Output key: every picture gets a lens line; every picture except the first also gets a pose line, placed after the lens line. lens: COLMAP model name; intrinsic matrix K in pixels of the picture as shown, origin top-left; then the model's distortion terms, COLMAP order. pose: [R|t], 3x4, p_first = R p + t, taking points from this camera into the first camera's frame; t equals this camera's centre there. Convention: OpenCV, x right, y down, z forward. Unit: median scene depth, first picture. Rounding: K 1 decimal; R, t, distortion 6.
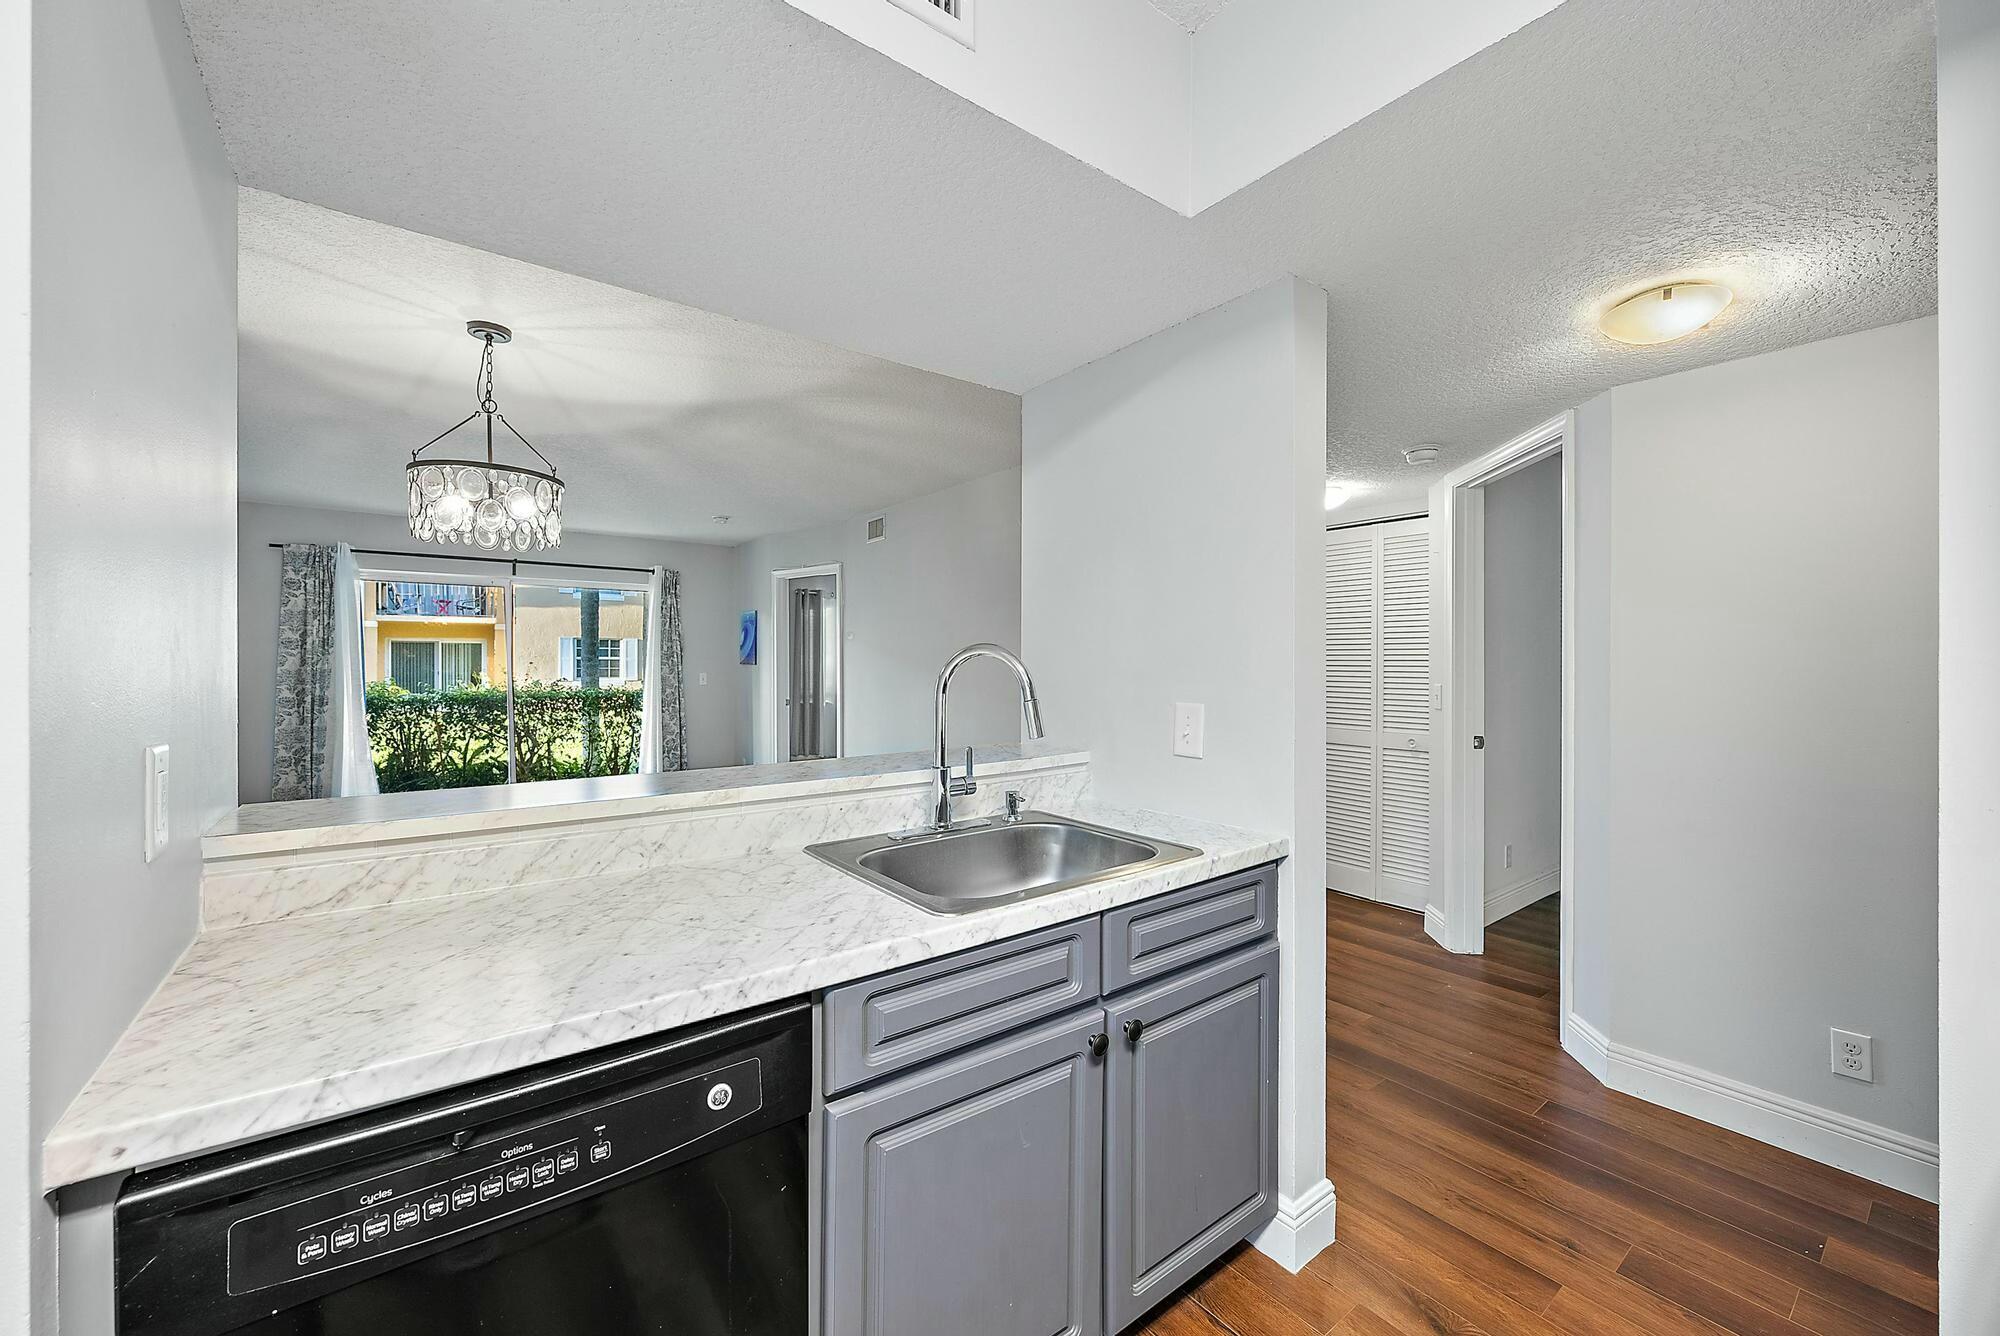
lens RADIAL K [[786.2, 0, 1011.0], [0, 786.2, 659.8], [0, 0, 1]] dist [-0.002175, -0.000082]
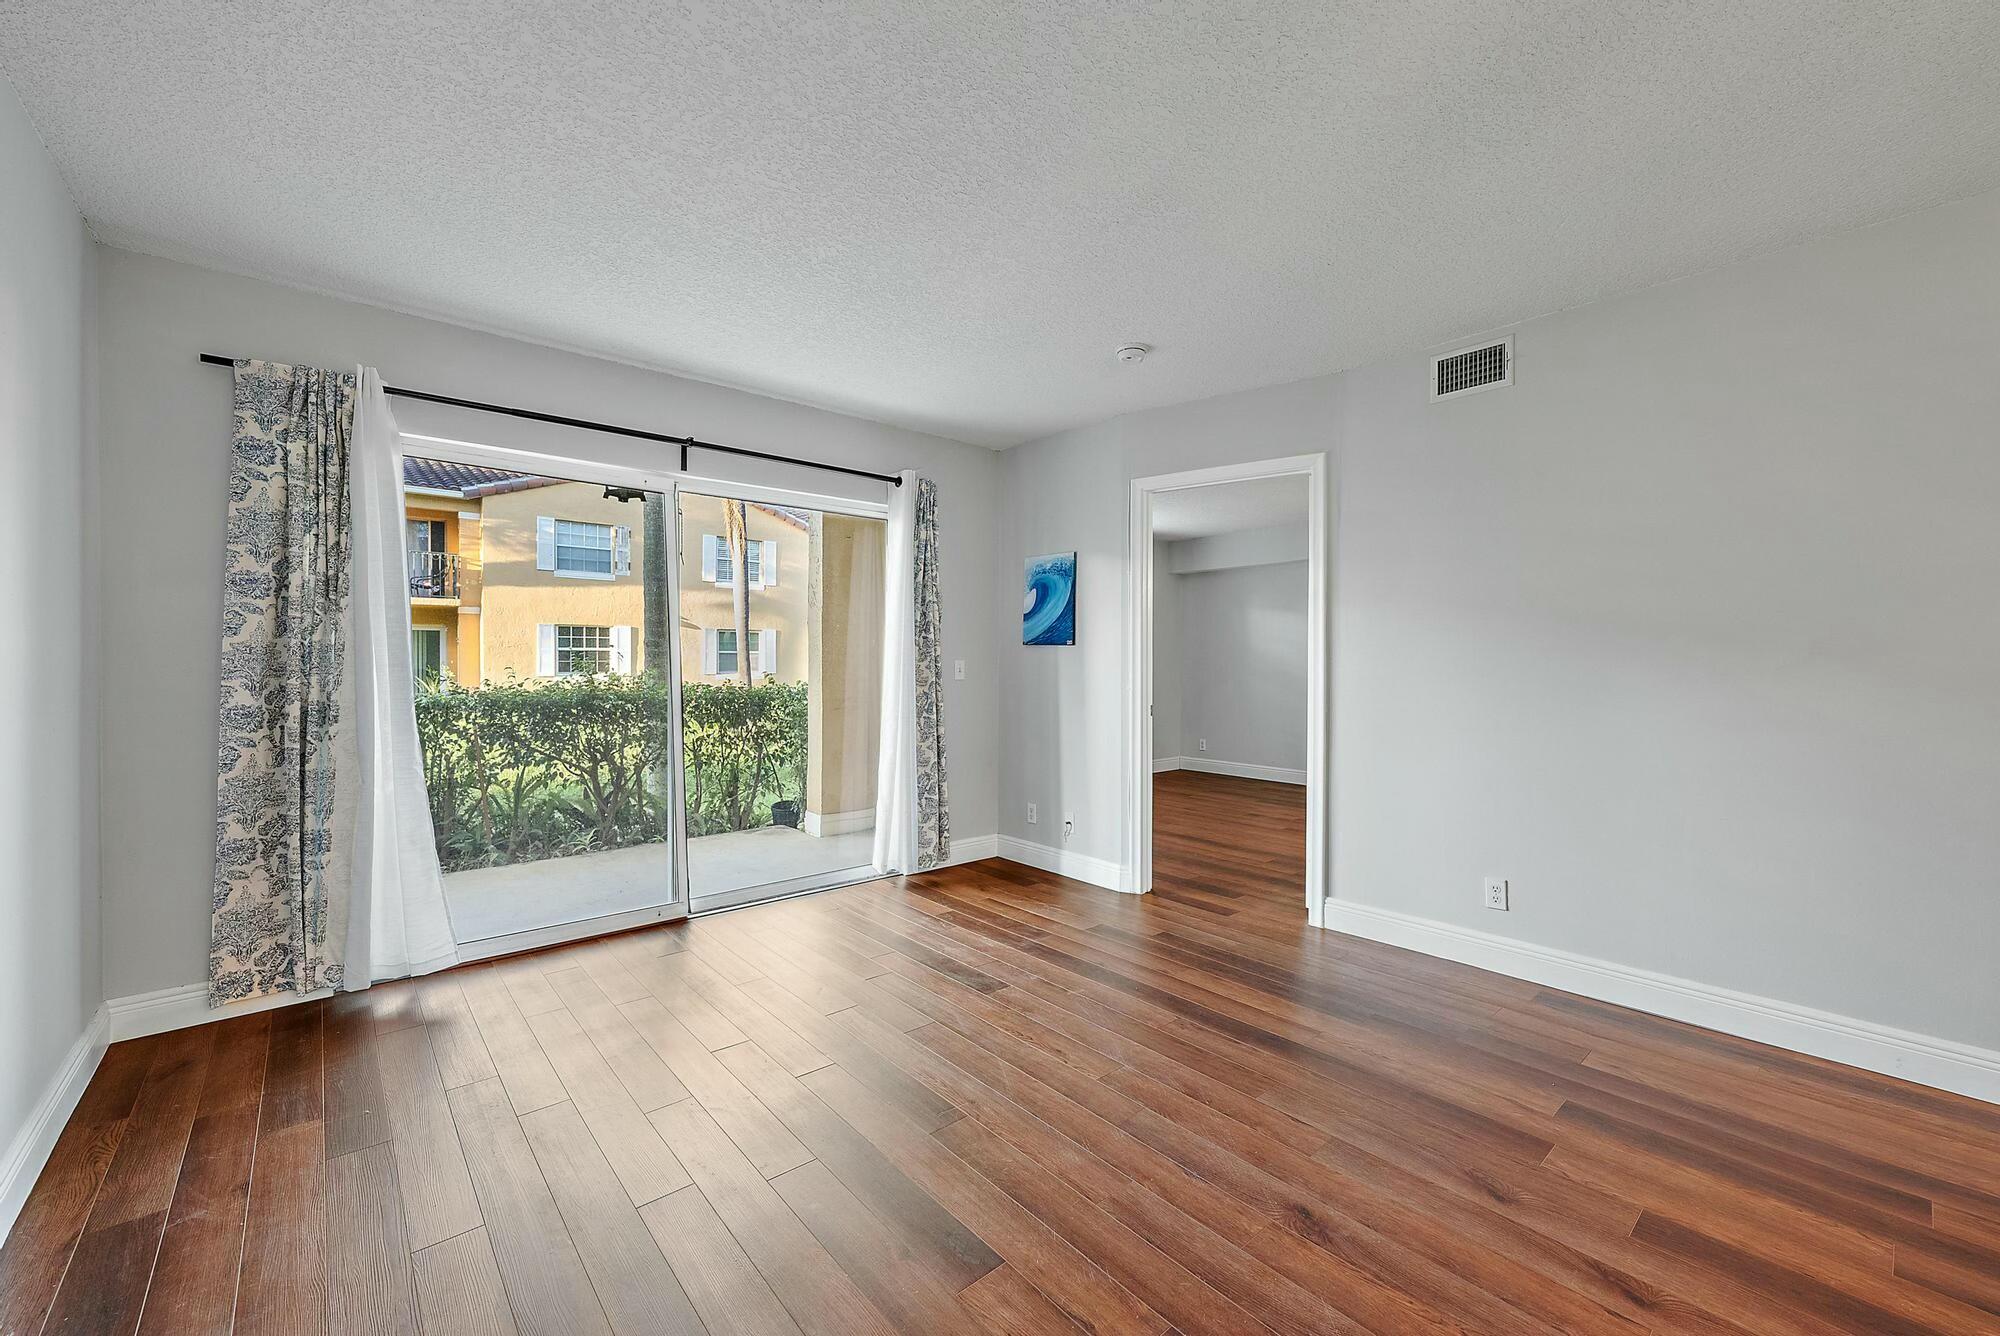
lens RADIAL K [[786.2, 0, 998.3], [0, 786.2, 666.1], [0, 0, 1]] dist [-0.002175, -0.000082]
pose [[0.998147, 0.002444, 0.060798, -0.515312], [-0.003157, 0.999927, 0.011626, 0.018434], [-0.060765, -0.011796, 0.998082, 0.522339]]
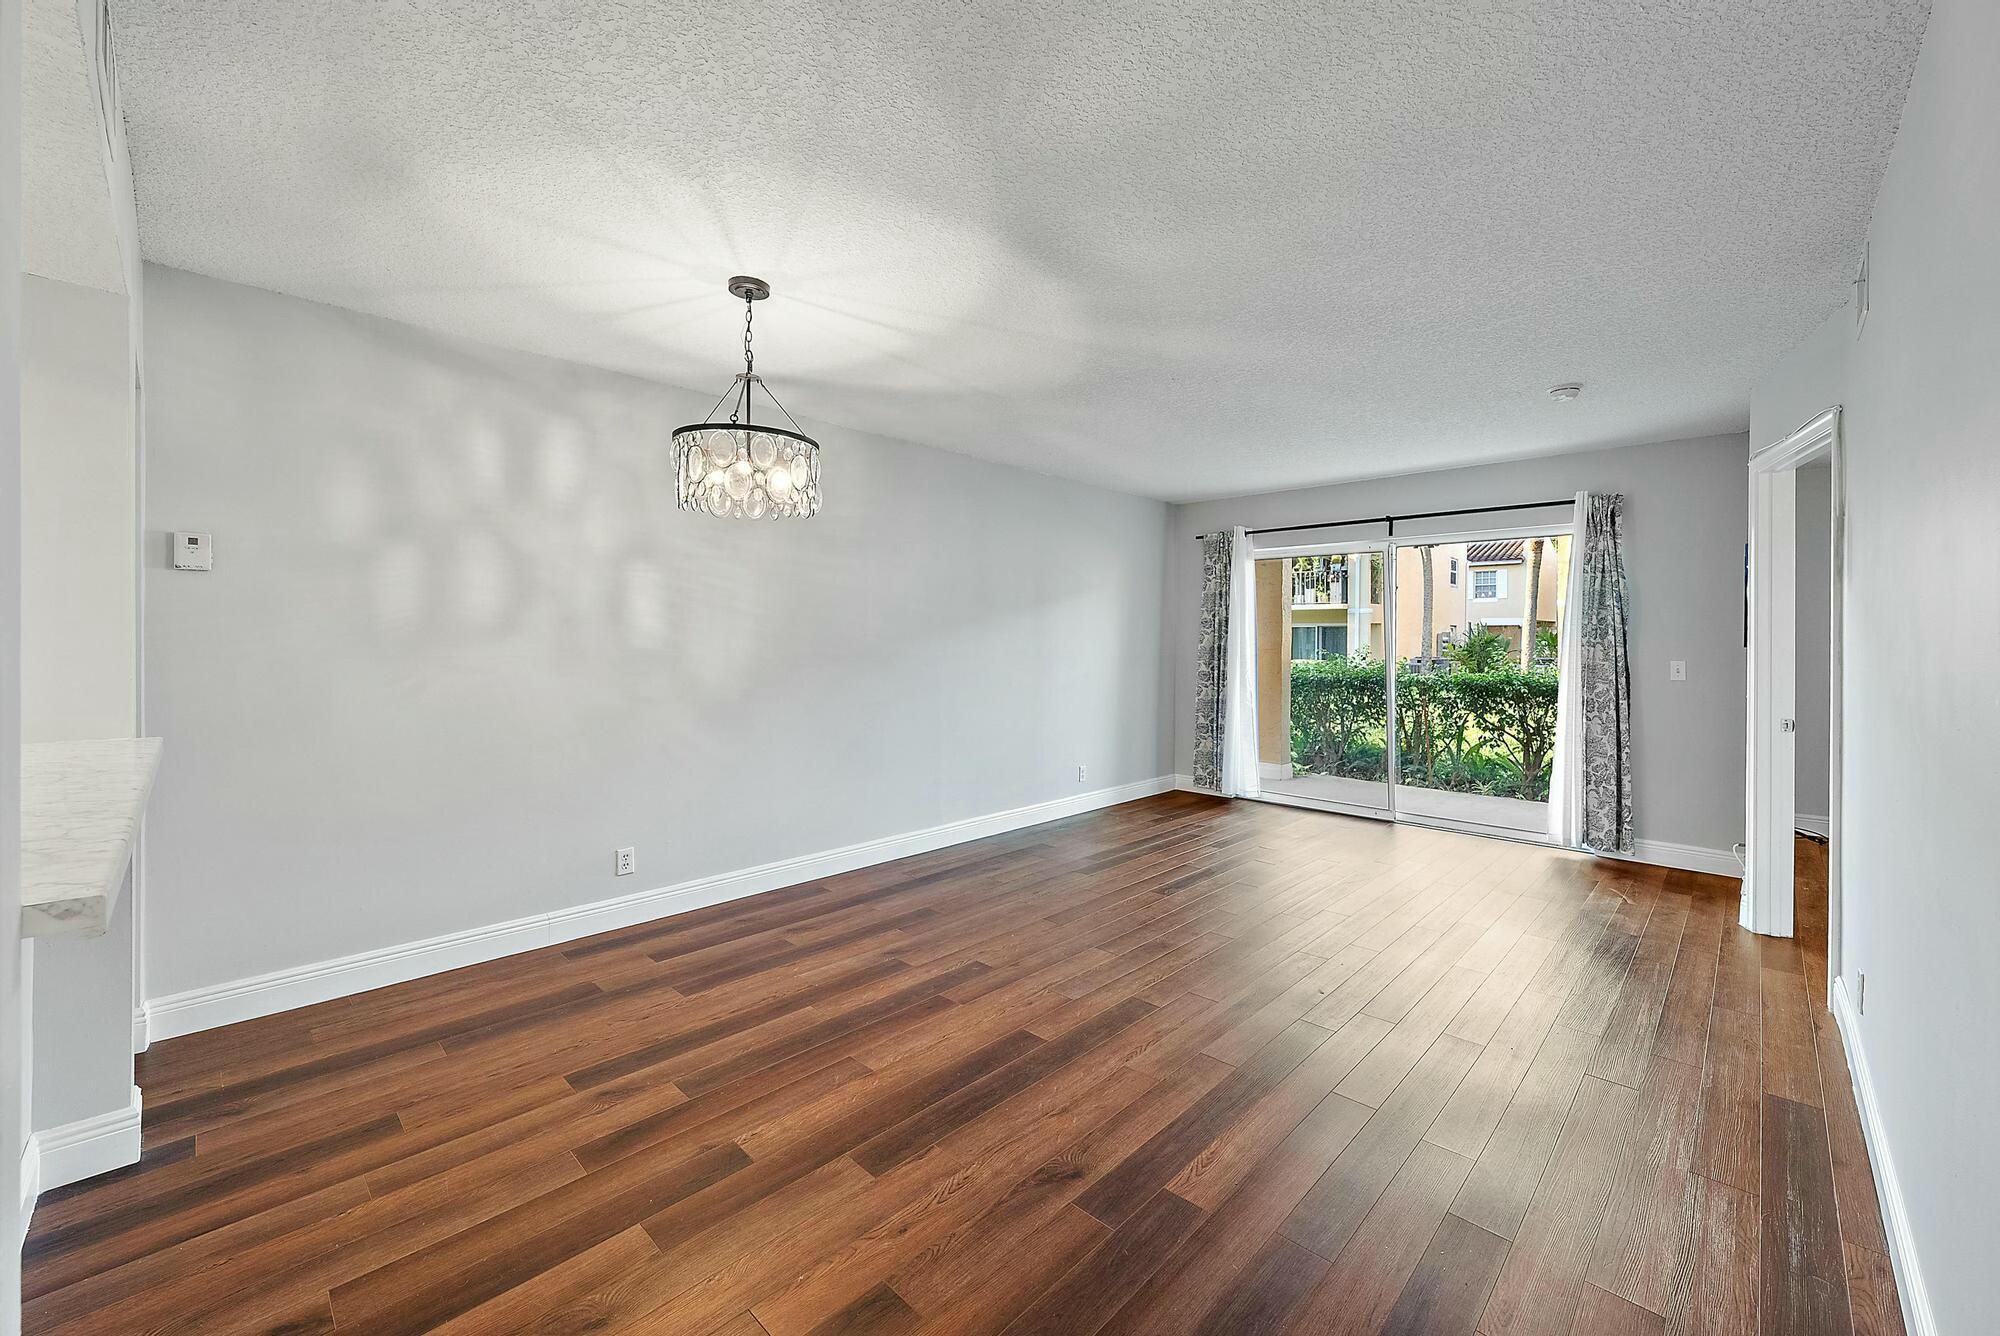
lens RADIAL K [[786.2, 0, 1002.6], [0, 786.2, 648.0], [0, 0, 1]] dist [-0.002175, -0.000082]
pose [[0.144495, 0.012113, -0.989431, 0.147014], [-0.001154, 0.999926, 0.012073, 0.001260], [0.989505, -0.000603, 0.144498, 0.540122]]
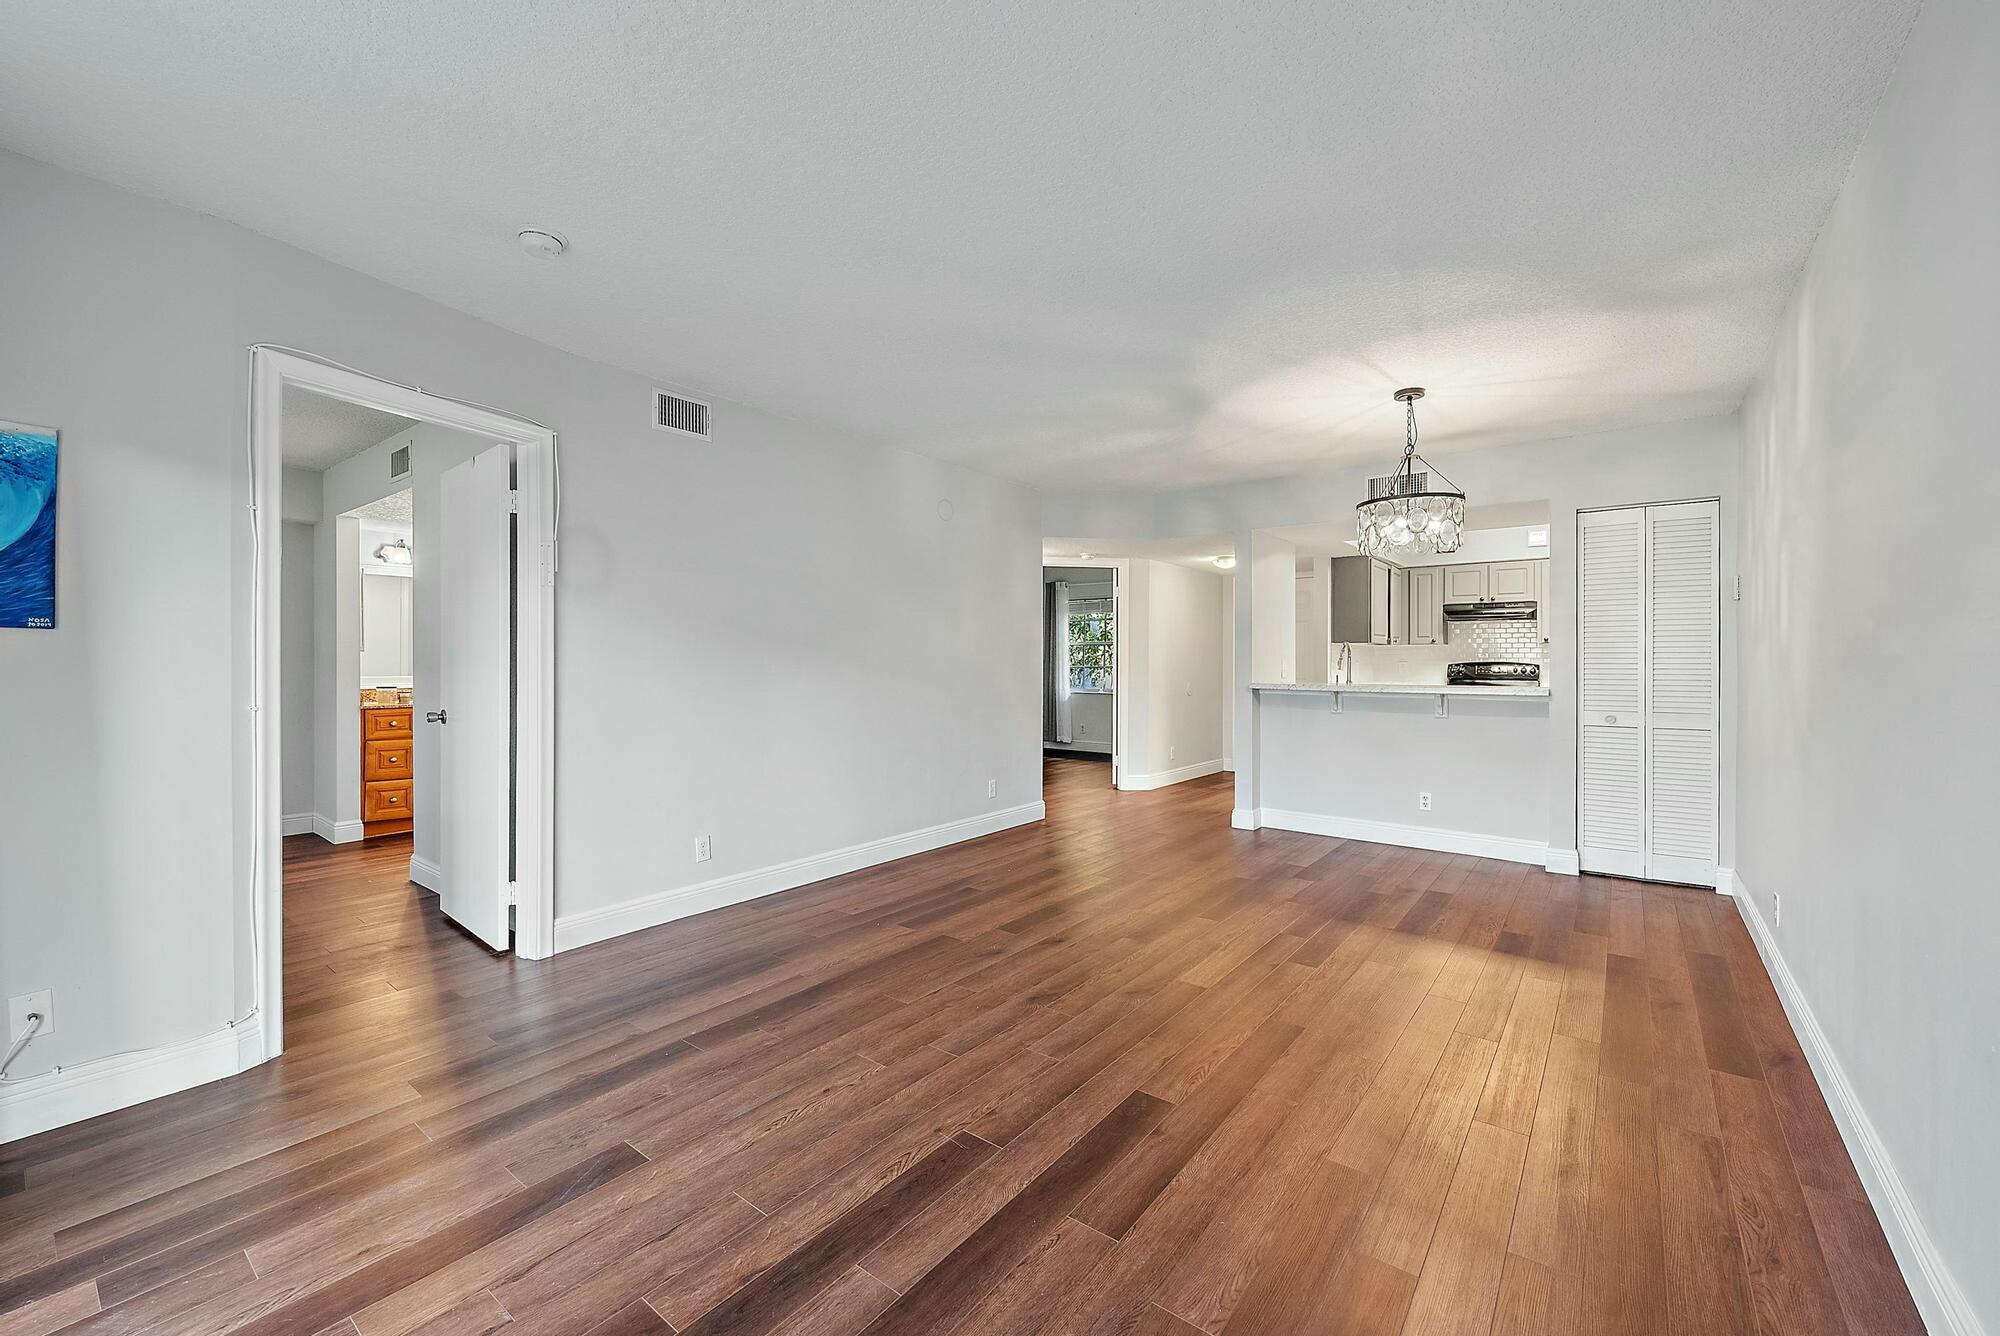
lens RADIAL K [[786.2, 0, 1017.8], [0, 786.2, 662.0], [0, 0, 1]] dist [-0.002175, -0.000082]
pose [[-0.257513, -0.001735, 0.966273, -0.831131], [-0.004621, 0.999989, 0.000565, 0.019768], [-0.966264, -0.004319, -0.257518, 0.923494]]
